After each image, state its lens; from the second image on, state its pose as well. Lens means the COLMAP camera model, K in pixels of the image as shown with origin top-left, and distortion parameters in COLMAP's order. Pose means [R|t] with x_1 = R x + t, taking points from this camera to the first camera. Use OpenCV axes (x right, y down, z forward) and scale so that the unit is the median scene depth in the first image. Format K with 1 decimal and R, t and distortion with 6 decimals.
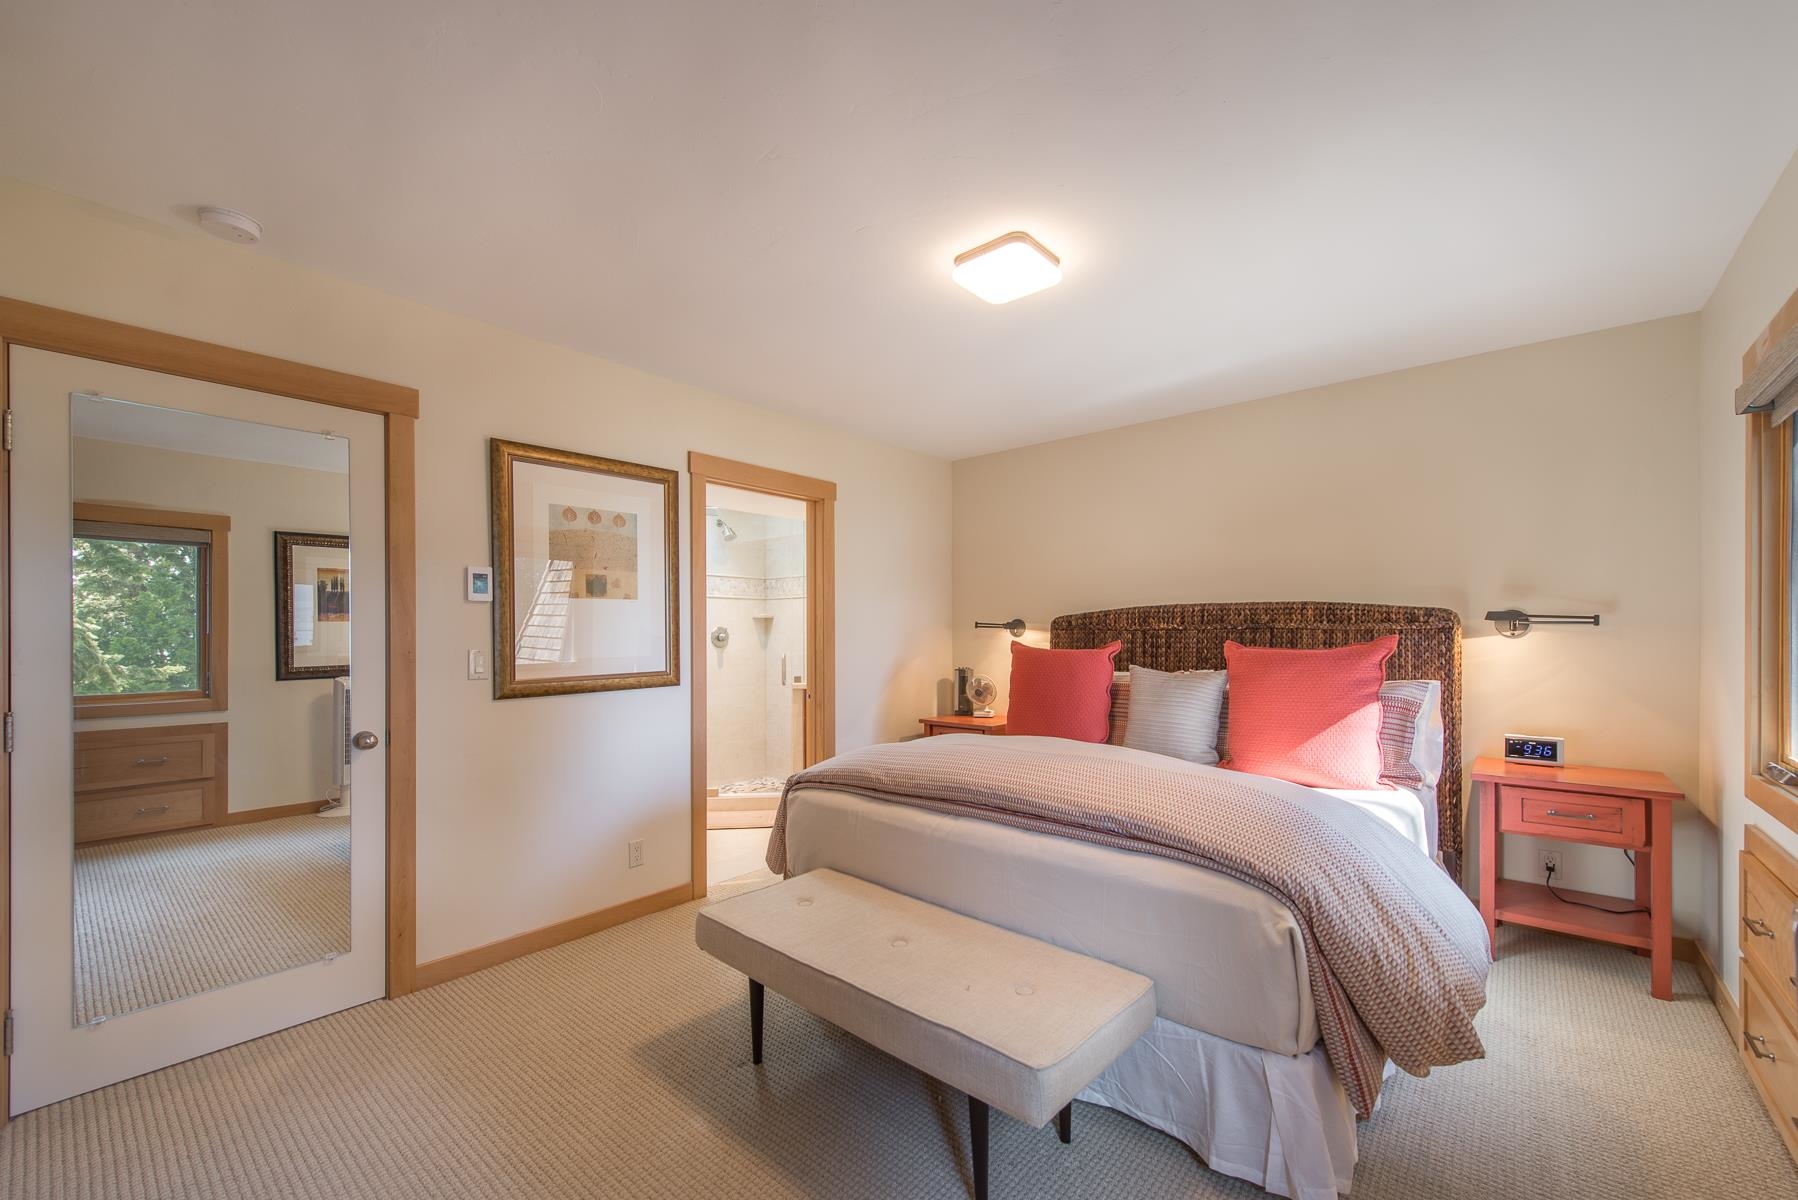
lens RADIAL K [[707.6, 0, 903.2], [0, 707.6, 642.0], [0, 0, 1]] dist [0.018184, -0.003223]
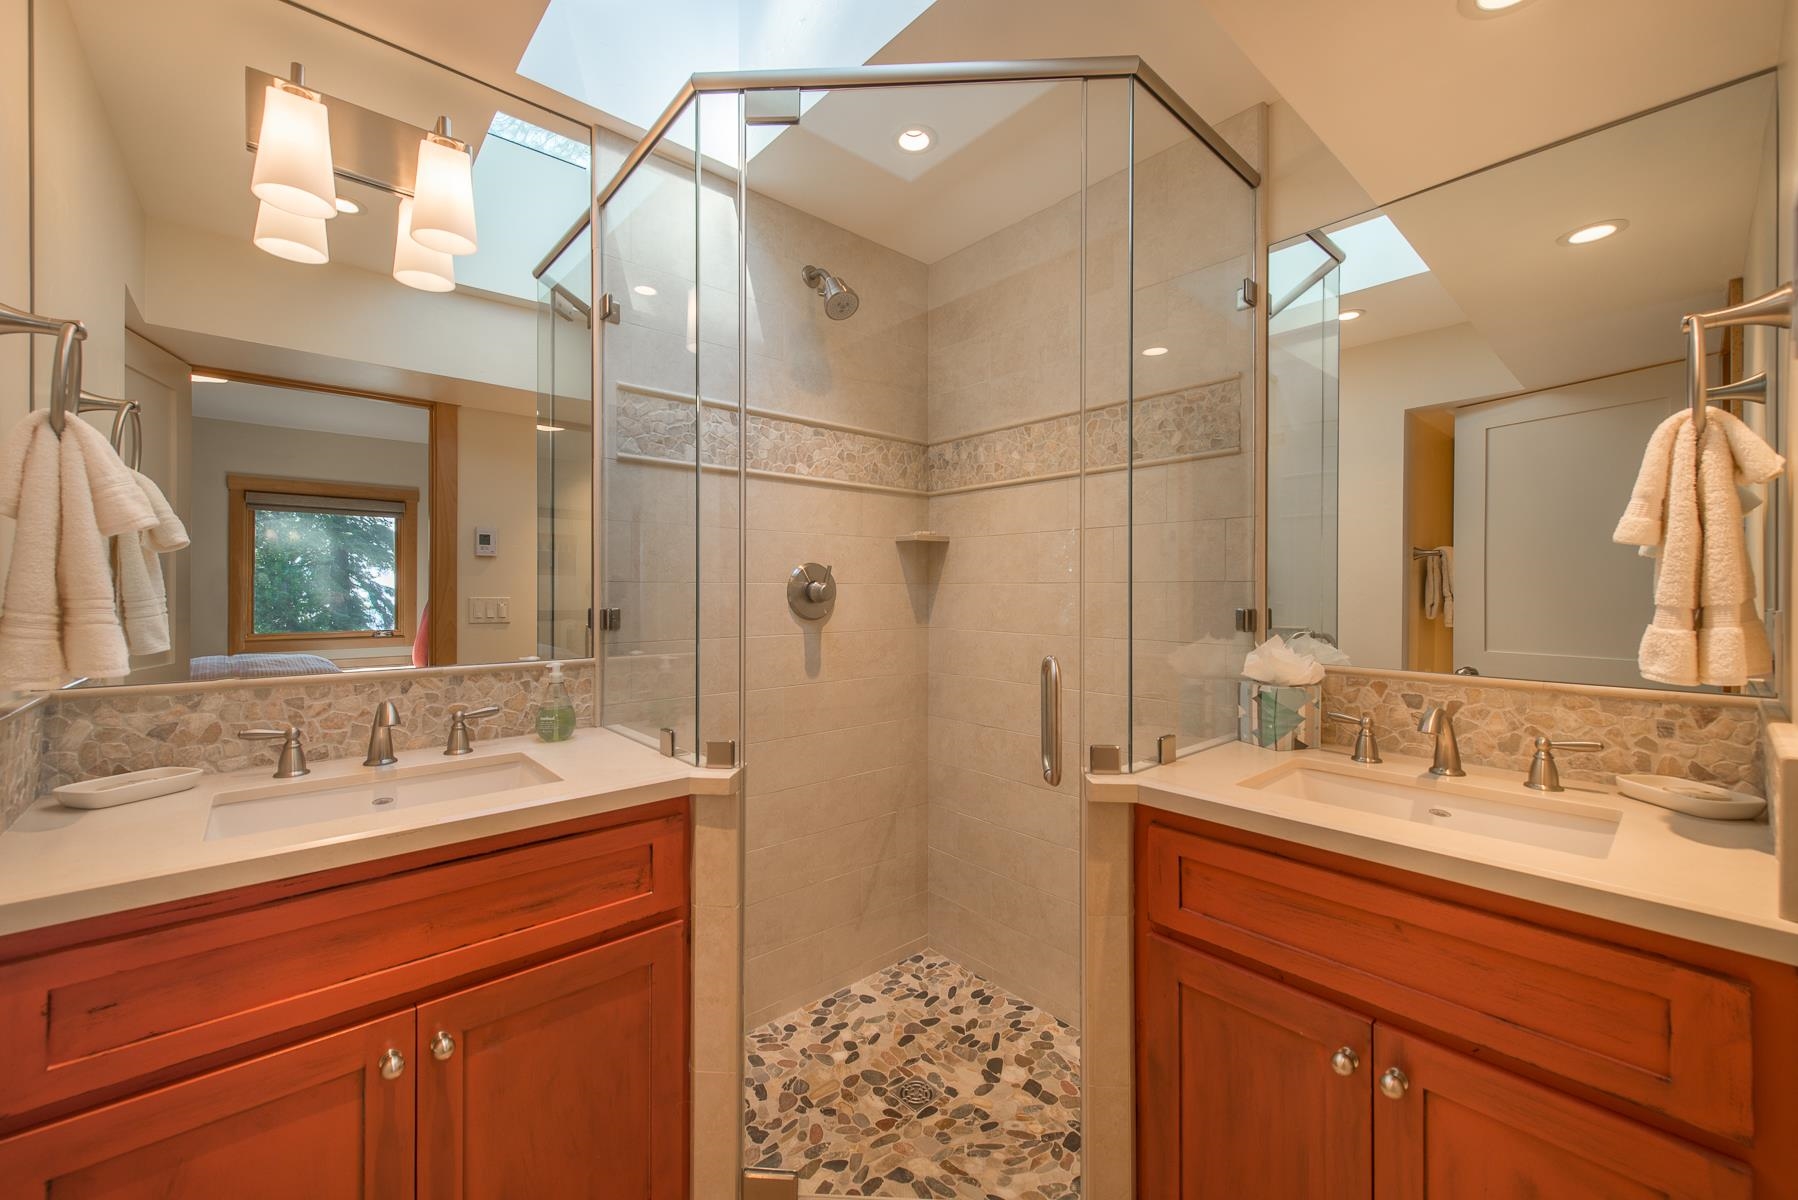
lens RADIAL K [[707.6, 0, 900.1], [0, 707.6, 590.2], [0, 0, 1]] dist [0.018184, -0.003223]
pose [[0.990690, 0.003248, -0.136098, -0.157582], [-0.004652, 0.999939, -0.009998, -0.004050], [0.136057, 0.010538, 0.990645, 0.620129]]
